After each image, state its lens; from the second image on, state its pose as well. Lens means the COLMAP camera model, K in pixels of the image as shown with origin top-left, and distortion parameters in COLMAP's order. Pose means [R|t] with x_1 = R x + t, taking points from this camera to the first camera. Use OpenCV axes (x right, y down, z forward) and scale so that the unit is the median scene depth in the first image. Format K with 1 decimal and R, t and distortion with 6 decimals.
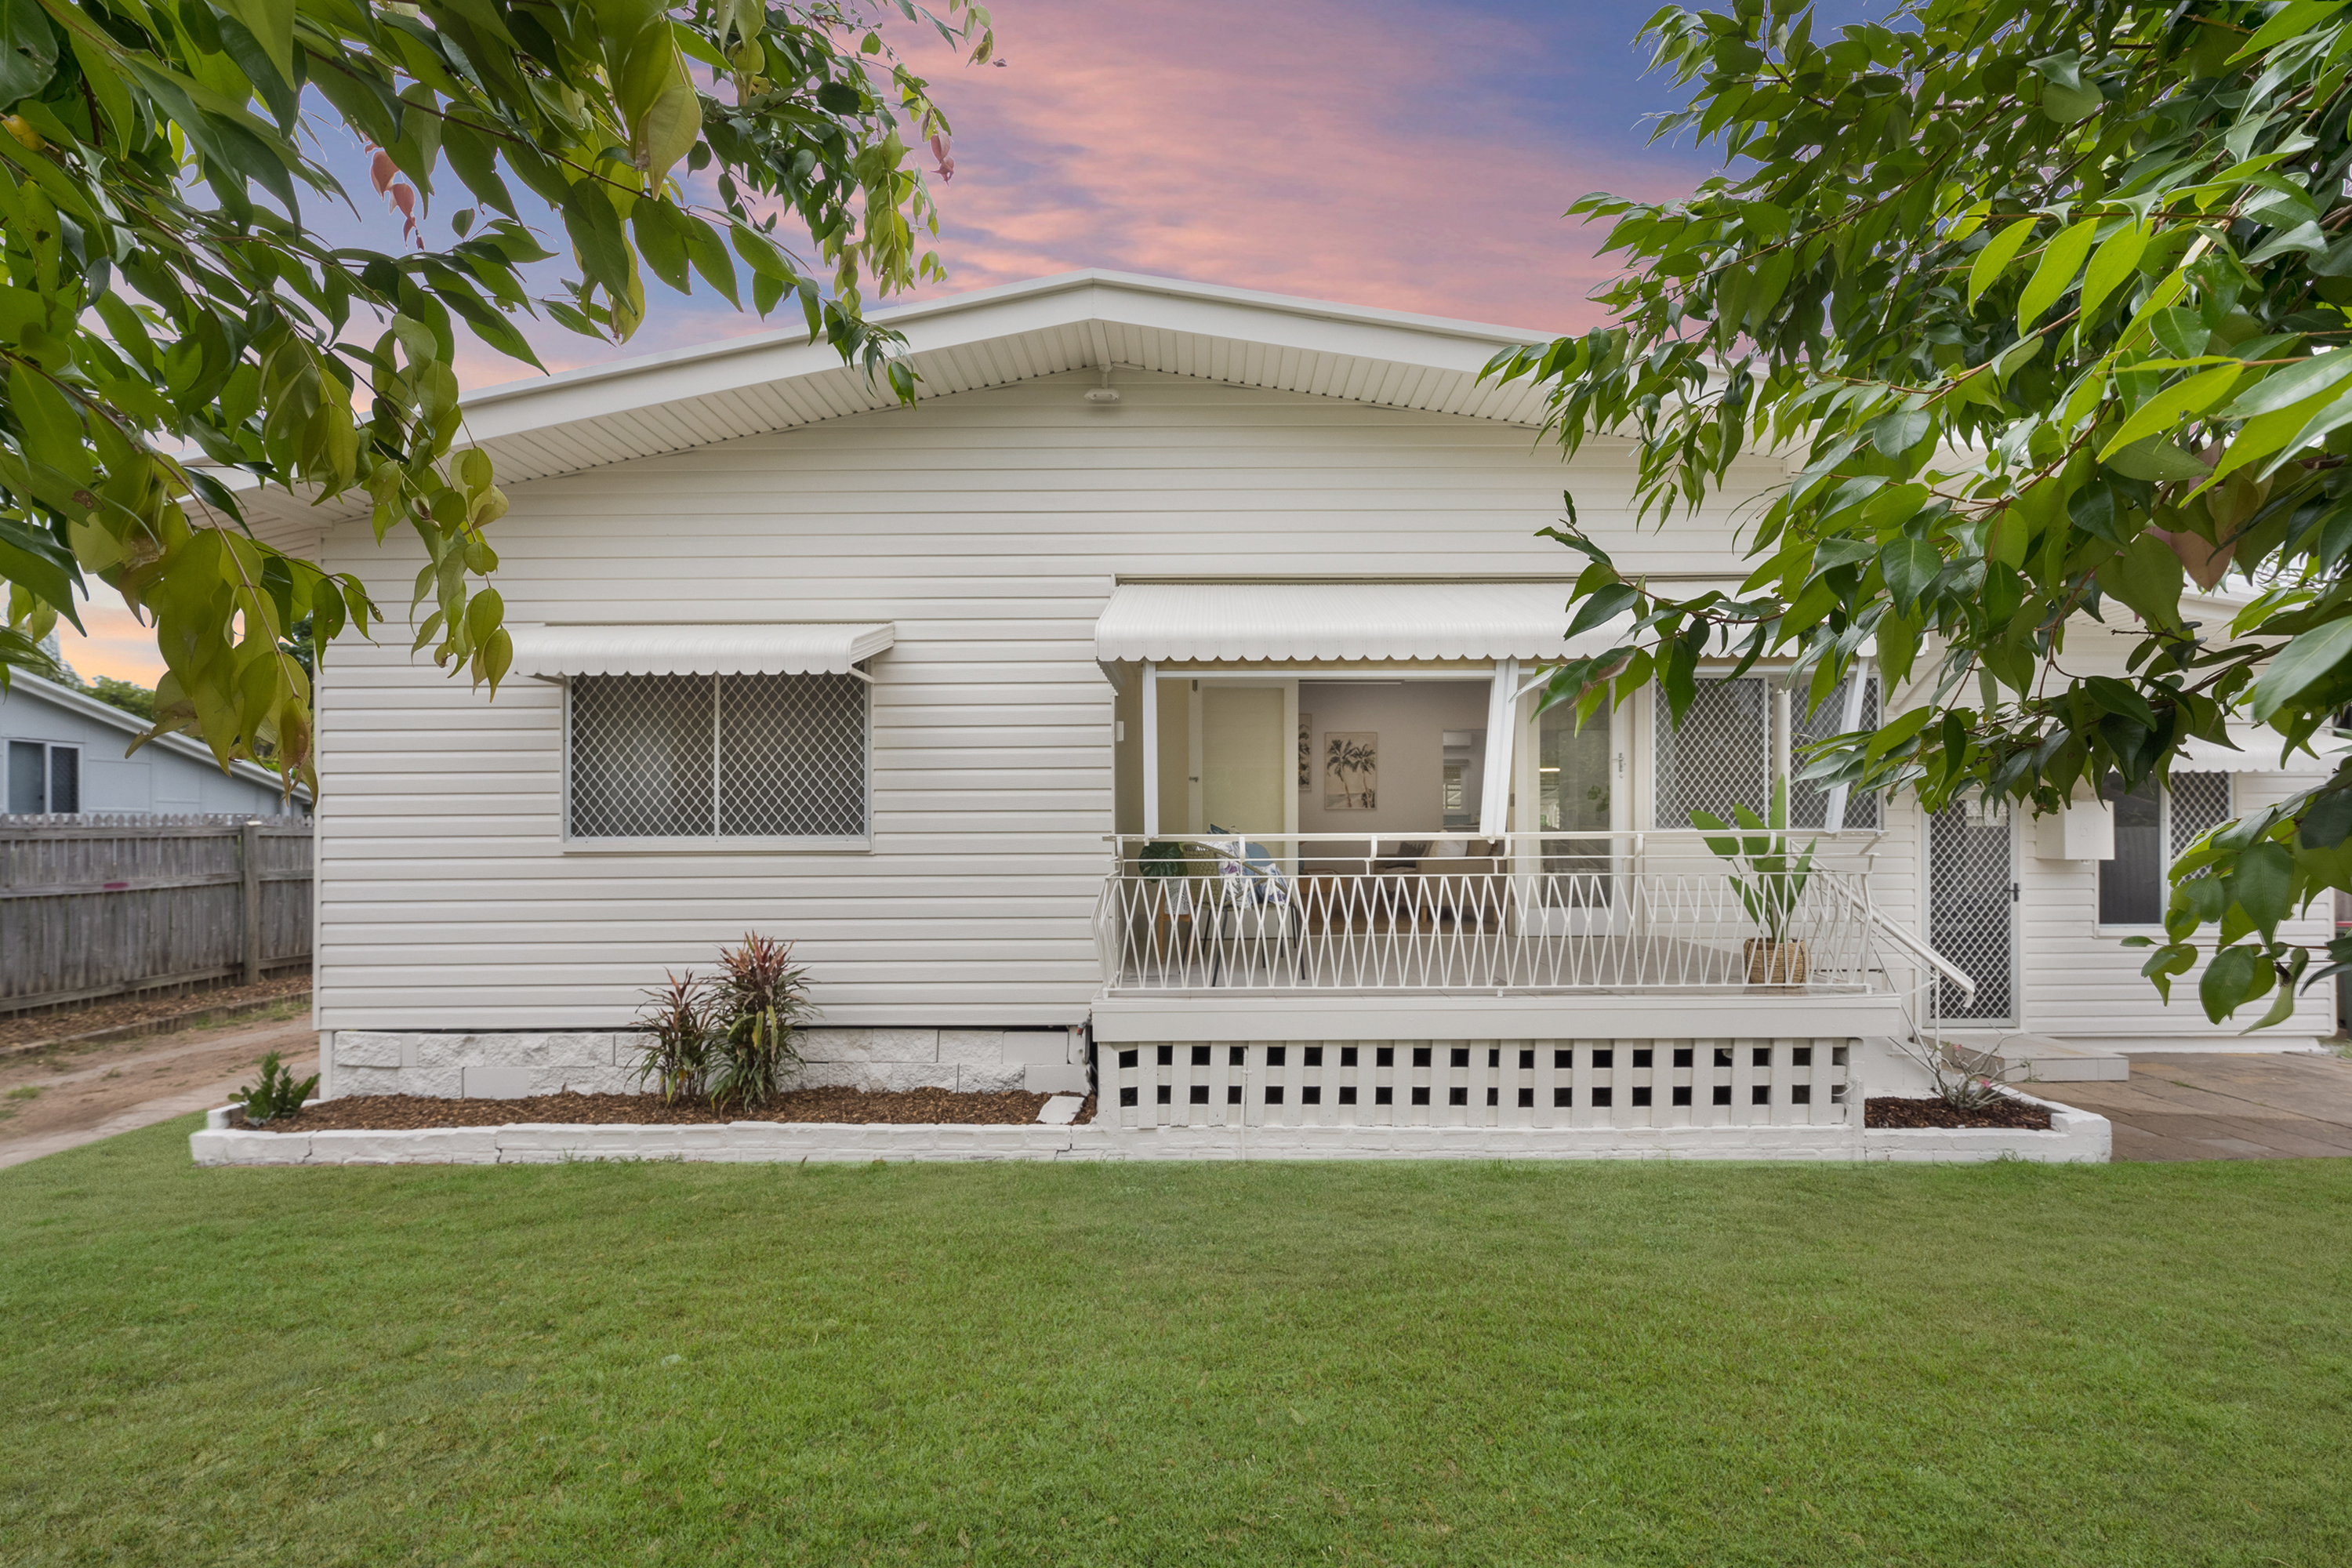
lens RADIAL K [[933.7, 0, 1177.3], [0, 933.7, 783.6], [0, 0, 1]] dist [-0.005322, 0.000321]
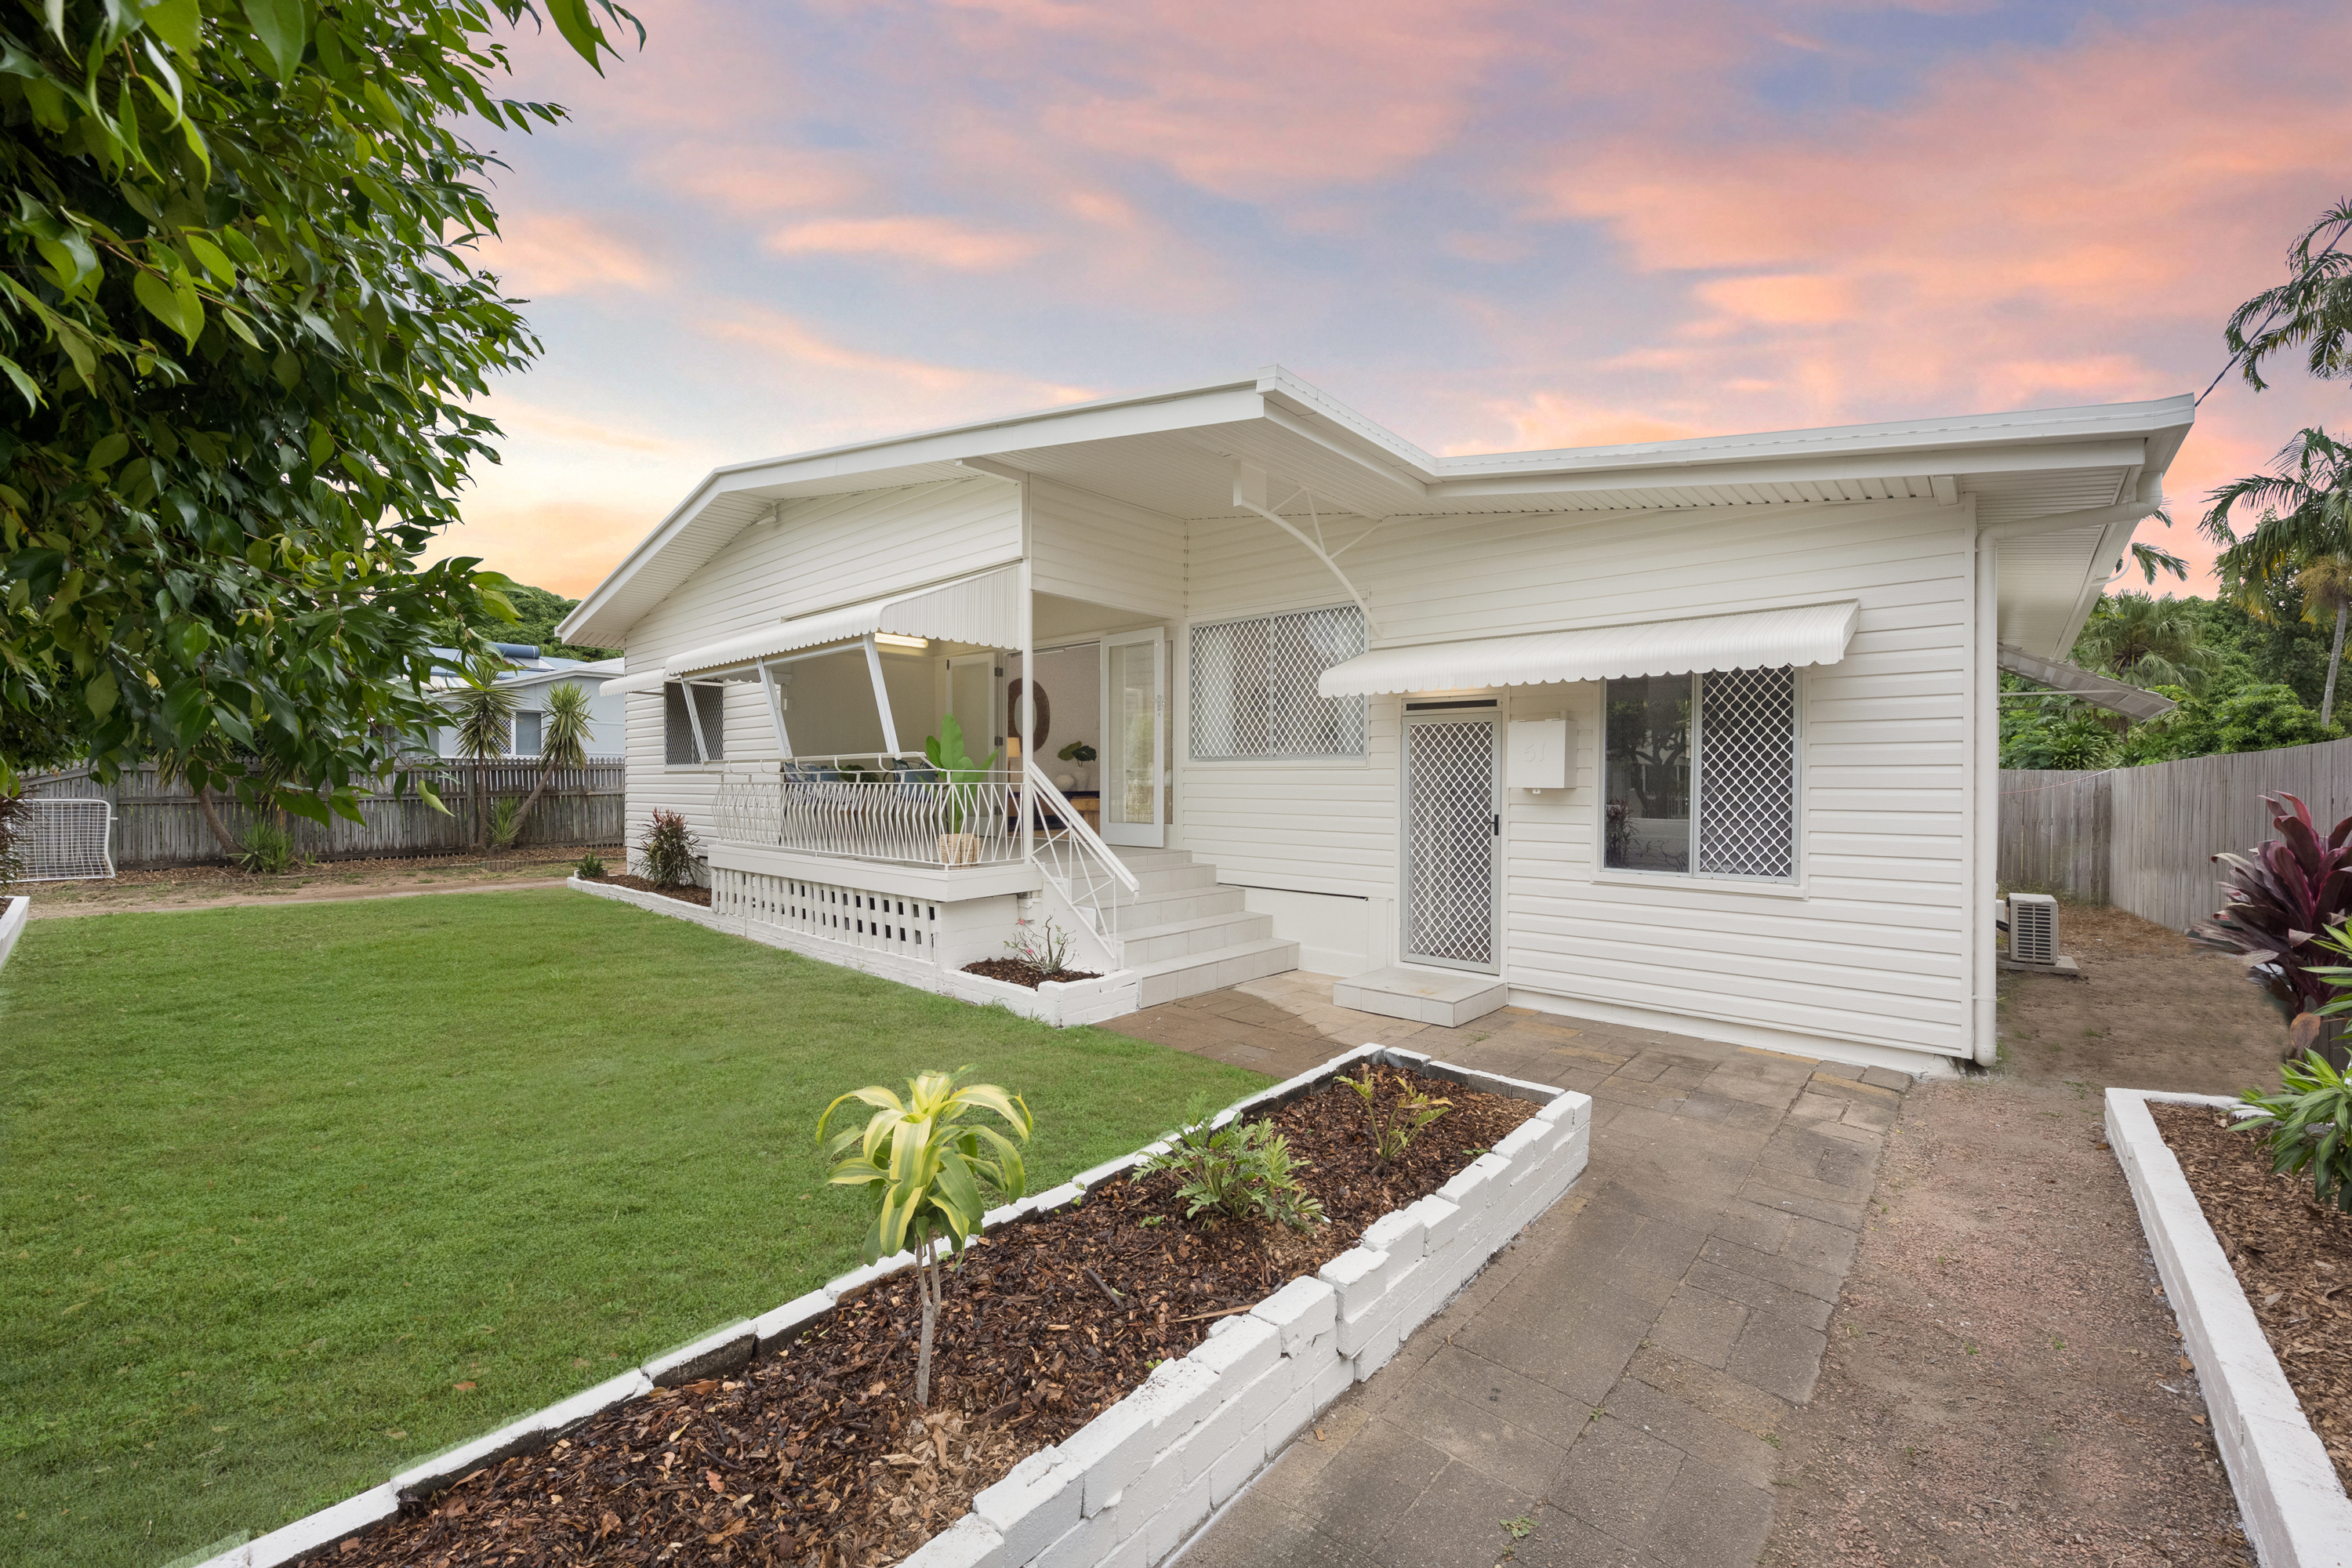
lens RADIAL K [[933.7, 0, 1176.5], [0, 933.7, 791.7], [0, 0, 1]] dist [-0.005322, 0.000321]
pose [[0.727696, 0.007213, -0.685862, 0.847328], [0.009519, 0.999742, 0.020613, 0.043642], [0.685834, -0.021529, 0.727440, 0.123455]]
